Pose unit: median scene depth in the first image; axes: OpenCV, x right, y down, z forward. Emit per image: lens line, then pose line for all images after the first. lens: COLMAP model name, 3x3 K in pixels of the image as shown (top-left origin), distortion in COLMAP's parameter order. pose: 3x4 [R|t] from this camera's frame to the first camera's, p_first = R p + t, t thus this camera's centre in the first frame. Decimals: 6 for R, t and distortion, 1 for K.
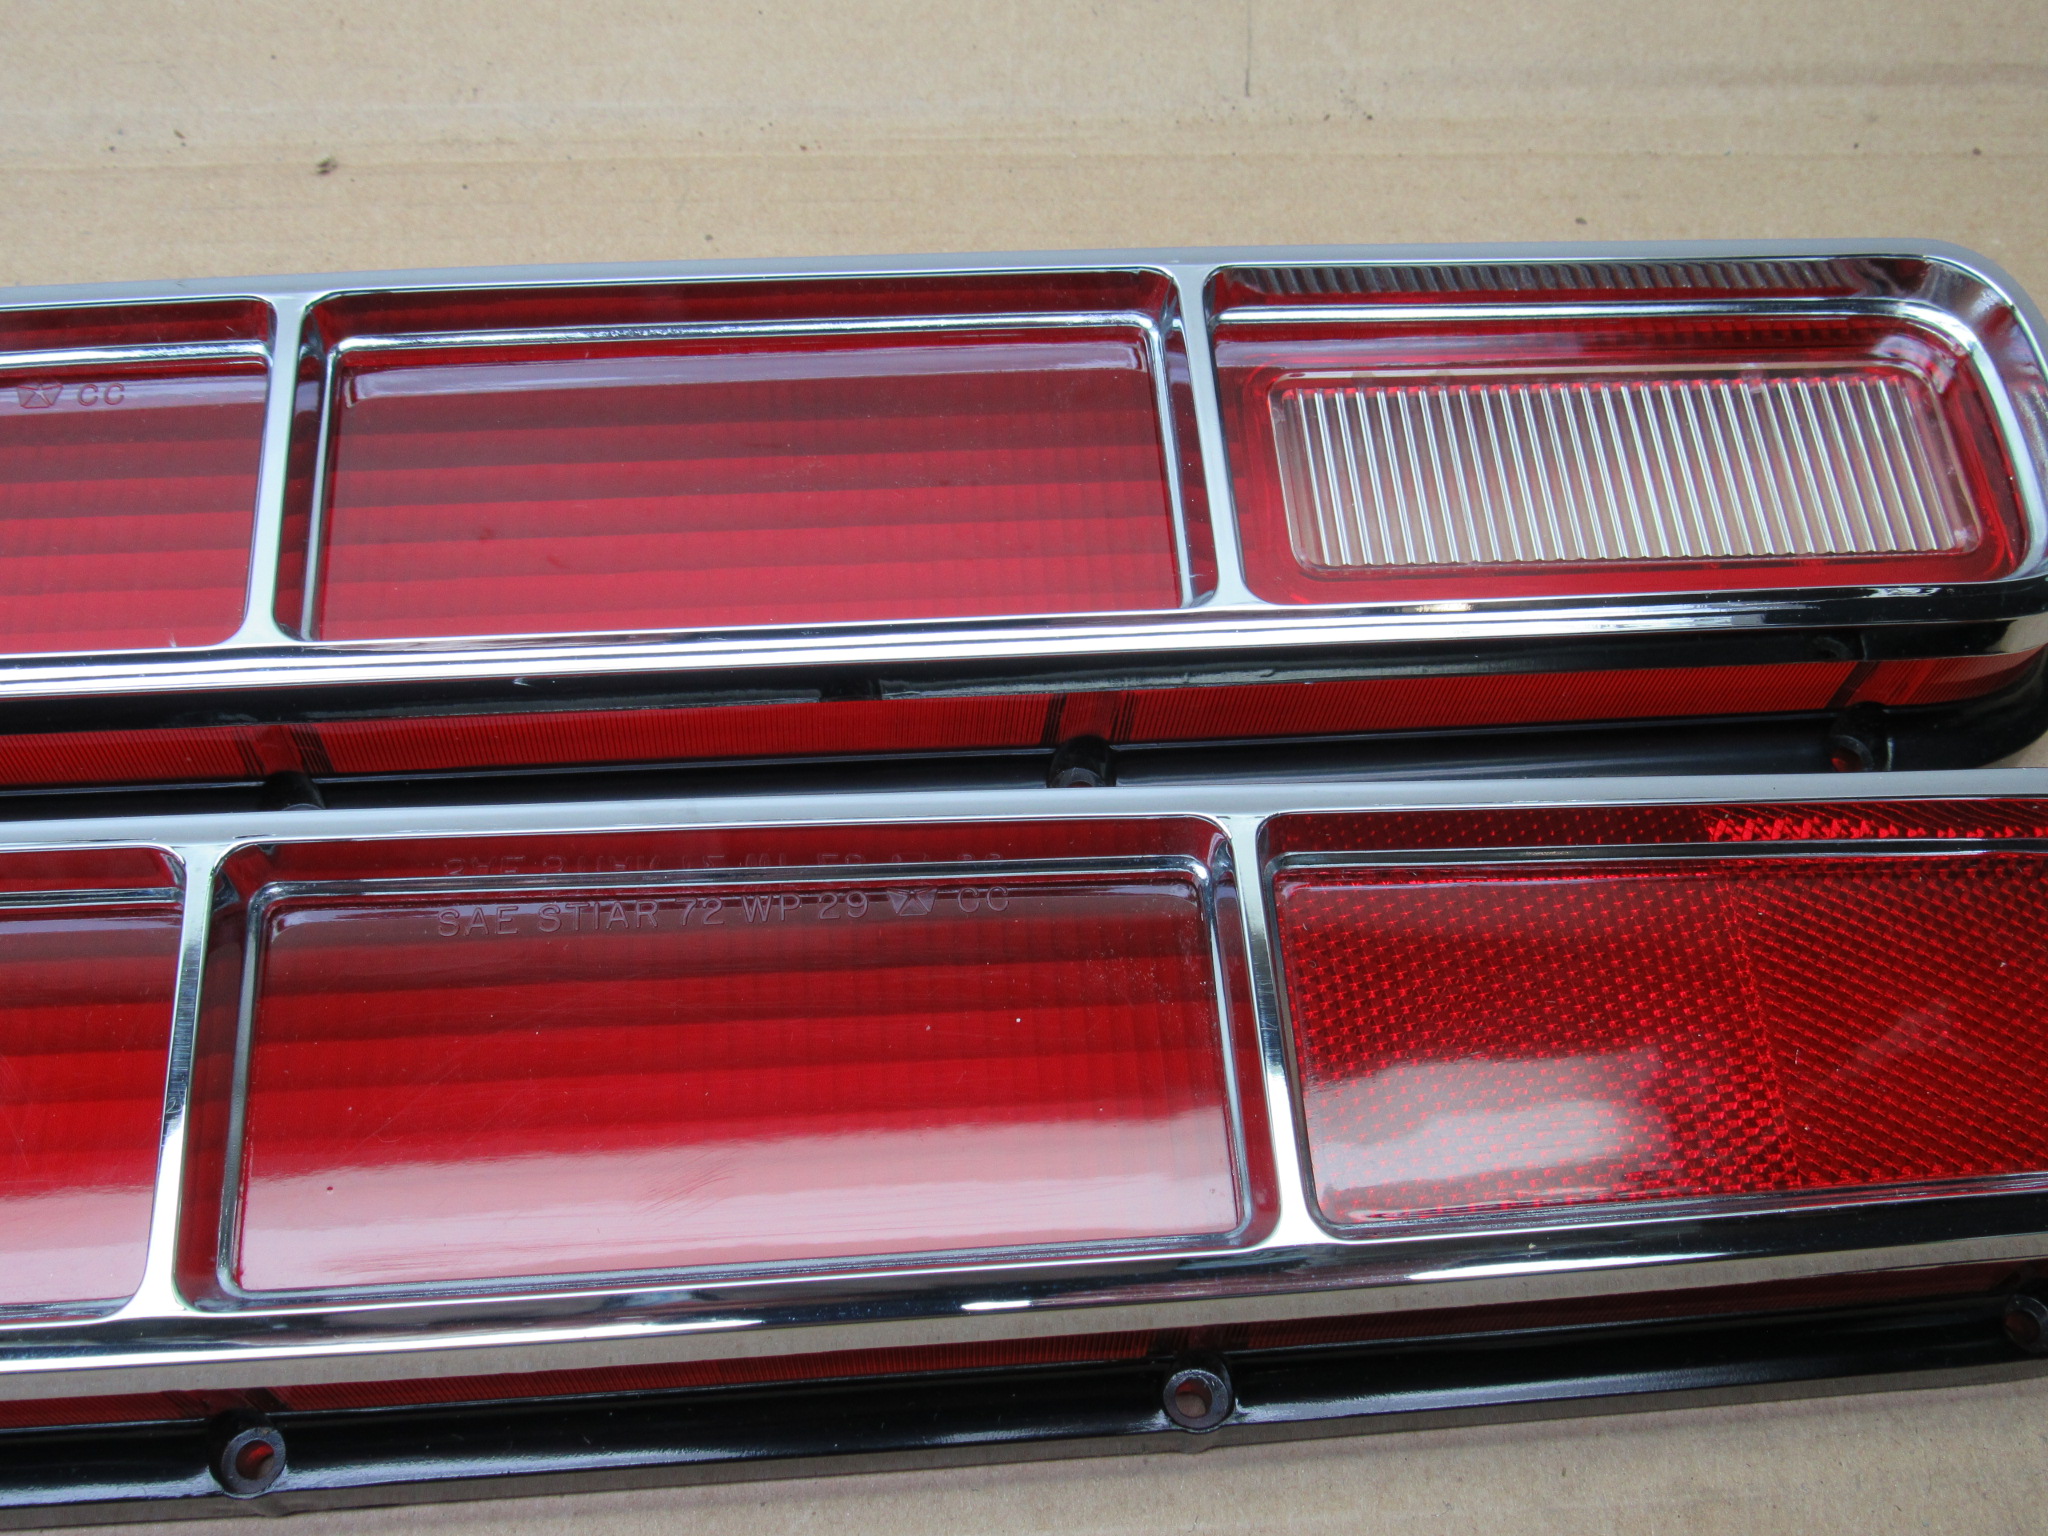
lens RADIAL K [[2257.9, 0, 1008.6], [0, 2257.9, 716.2], [0, 0, 1]] dist [-0.052933, 0.000000]
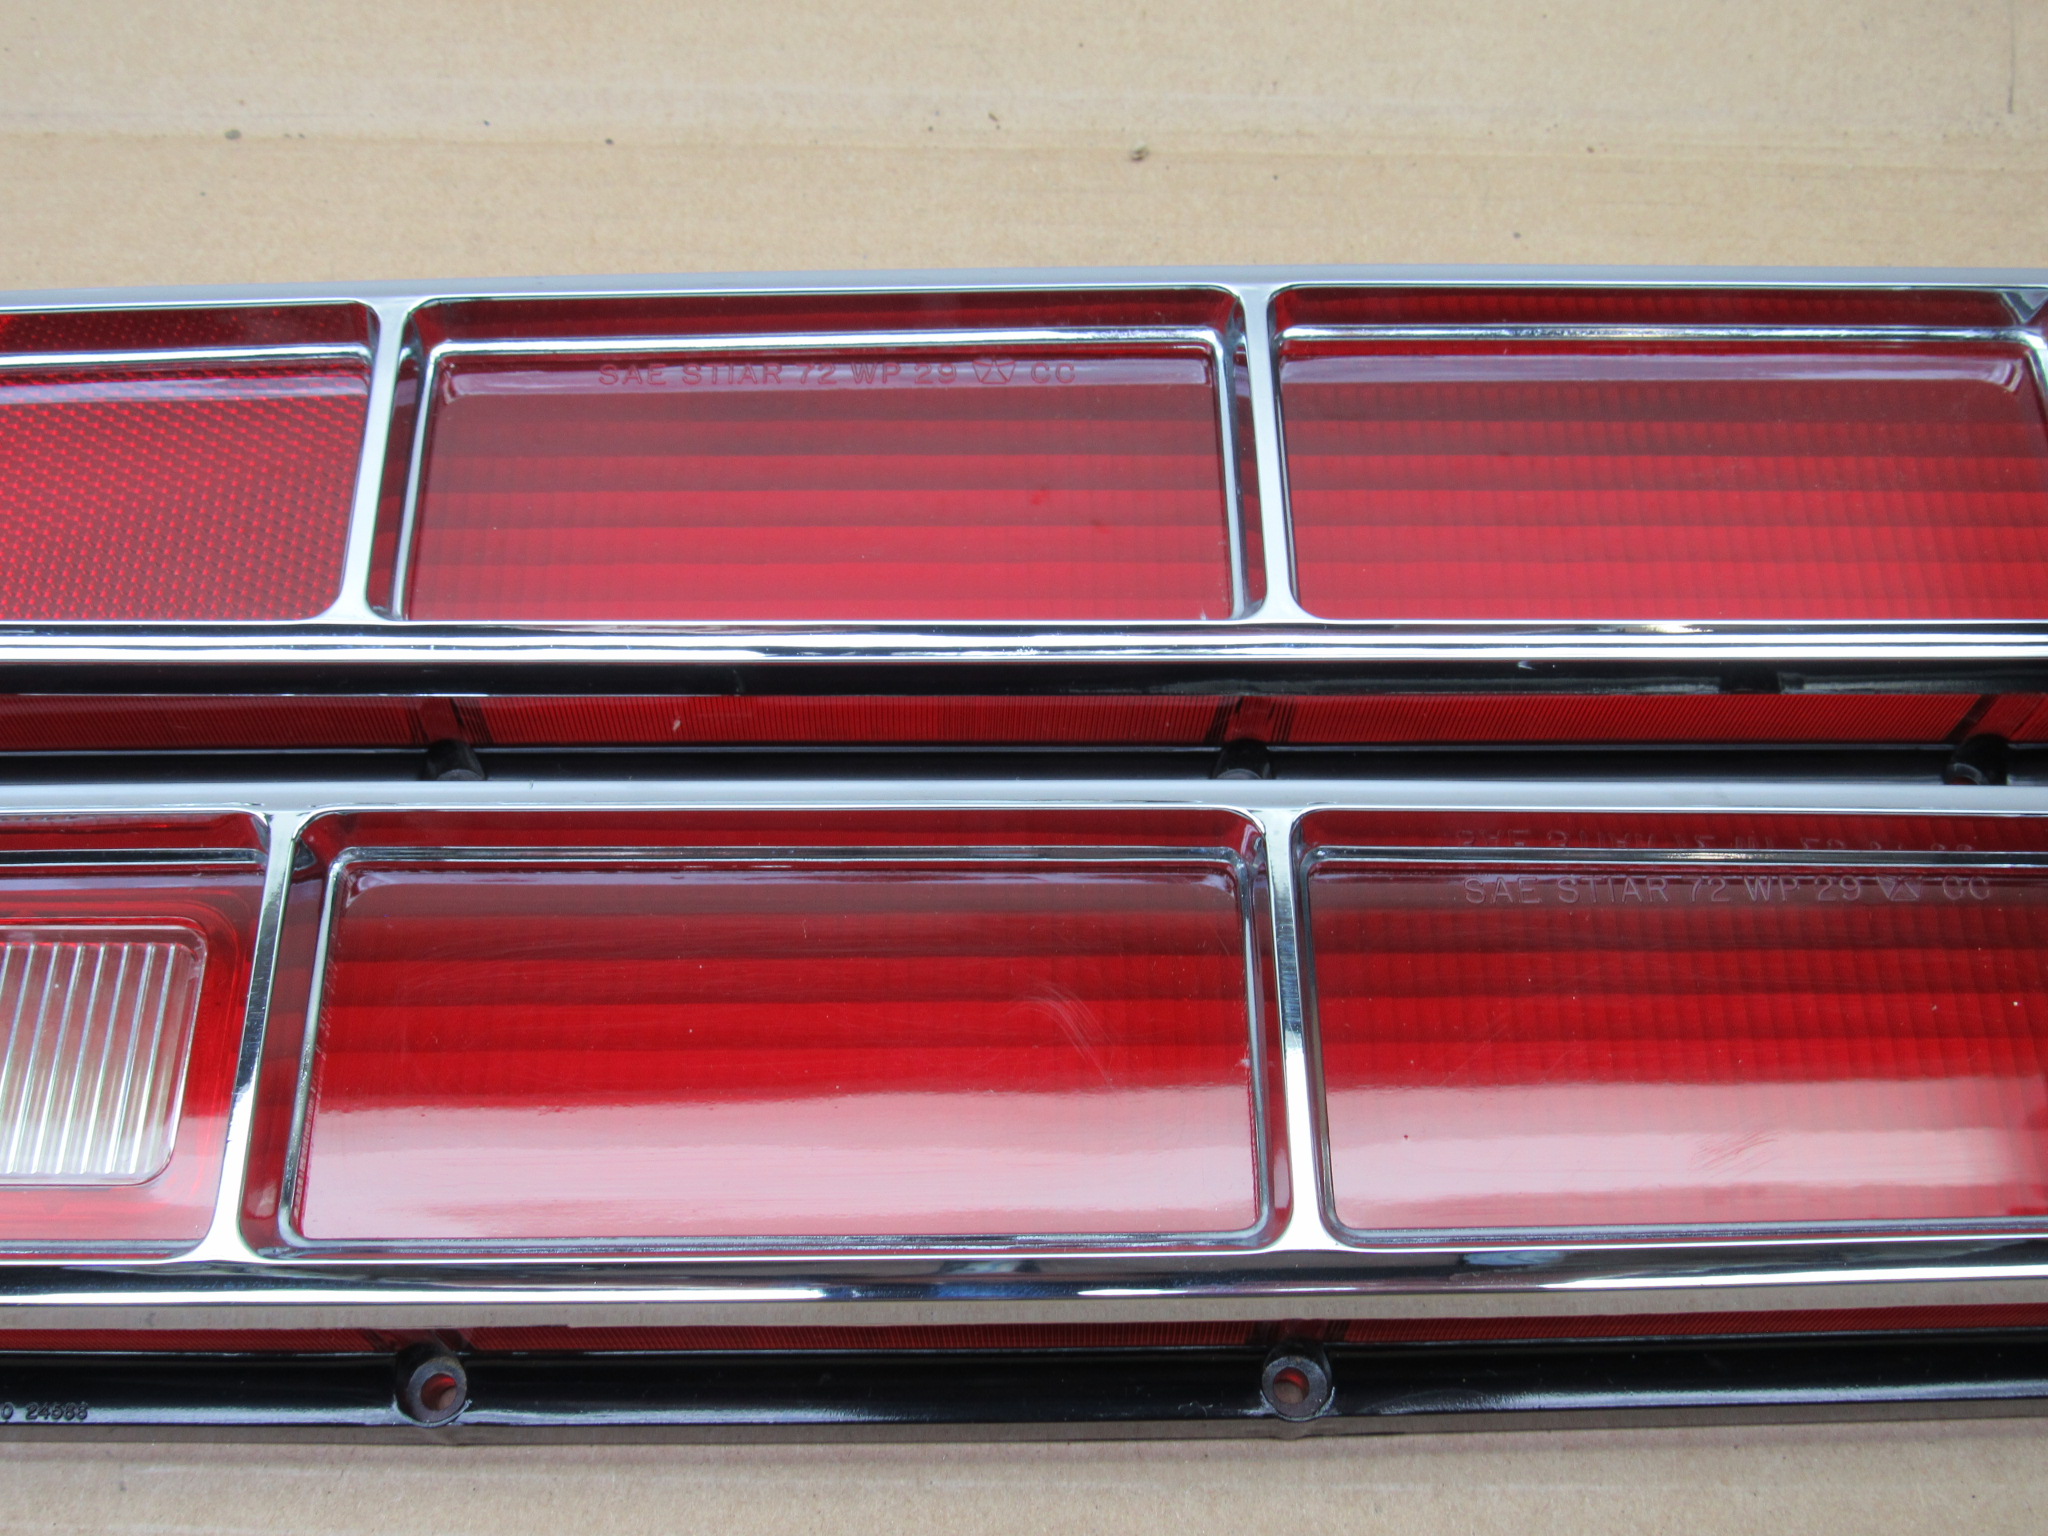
lens RADIAL K [[2257.9, 0, 1011.4], [0, 2257.9, 773.1], [0, 0, 1]] dist [-0.052933, 0.000000]
pose [[0.997584, 0.039731, -0.056984, -0.289143], [-0.037679, 0.998618, 0.036631, 0.004400], [0.058360, -0.034395, 0.997703, -0.047967]]
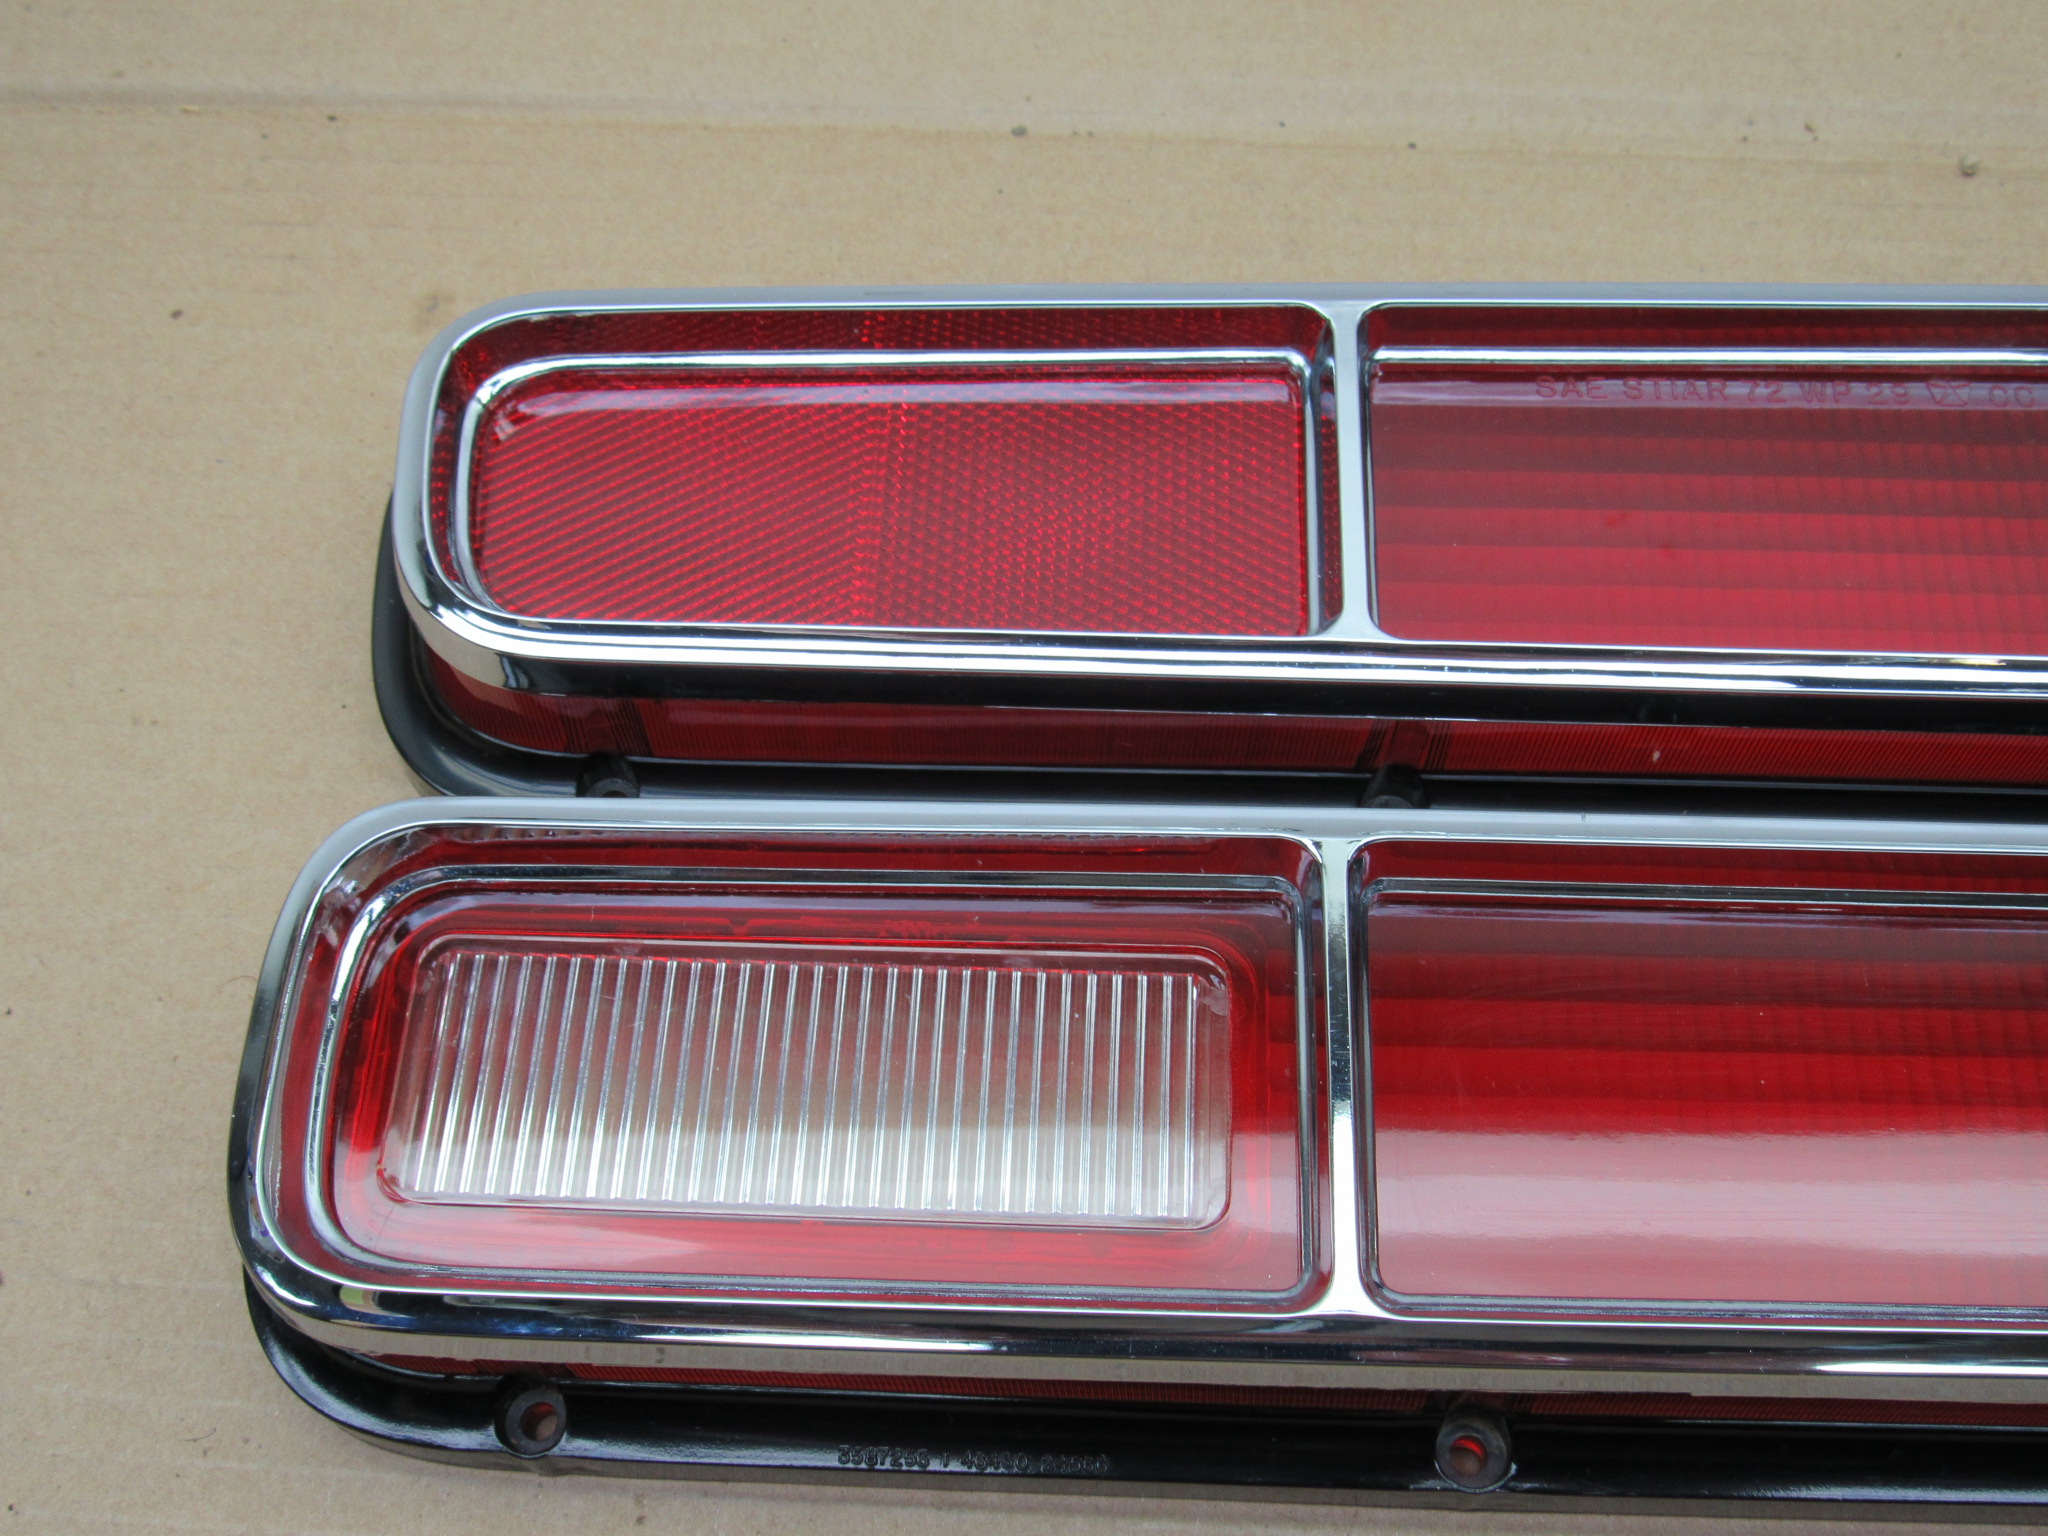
lens RADIAL K [[2257.9, 0, 962.5], [0, 2257.9, 804.2], [0, 0, 1]] dist [-0.052933, 0.000000]
pose [[0.990517, 0.065602, -0.120718, -0.598827], [-0.061186, 0.997327, 0.039938, 0.021536], [0.123015, -0.032173, 0.991883, -0.035188]]
